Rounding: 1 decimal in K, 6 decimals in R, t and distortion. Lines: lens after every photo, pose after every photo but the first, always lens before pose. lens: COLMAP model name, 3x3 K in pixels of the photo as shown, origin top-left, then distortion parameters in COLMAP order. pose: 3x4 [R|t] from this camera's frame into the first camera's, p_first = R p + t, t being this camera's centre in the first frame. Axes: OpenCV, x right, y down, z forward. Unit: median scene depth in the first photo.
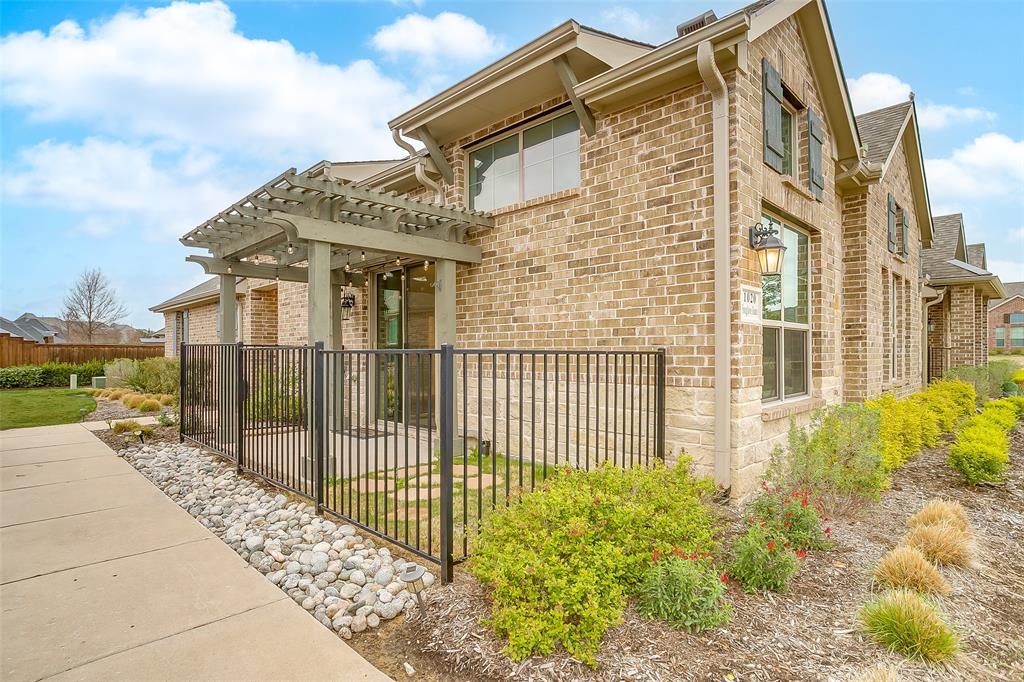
lens RADIAL K [[505.4, 0, 513.9], [0, 505.4, 351.9], [0, 0, 1]] dist [-0.027958, 0.001071]
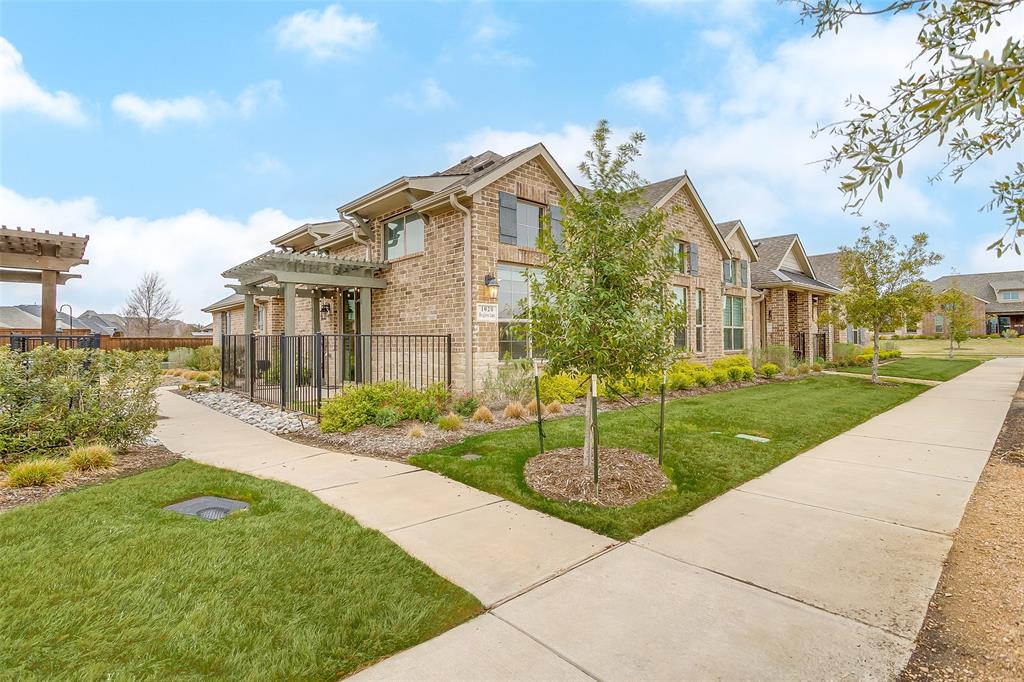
lens RADIAL K [[493.2, 0, 527.8], [0, 493.2, 331.9], [0, 0, 1]] dist [-0.001394, -0.000275]
pose [[0.999055, -0.011490, -0.041908, 0.493500], [0.010663, 0.999745, -0.019899, 0.019944], [0.042126, 0.019434, 0.998923, -0.706143]]
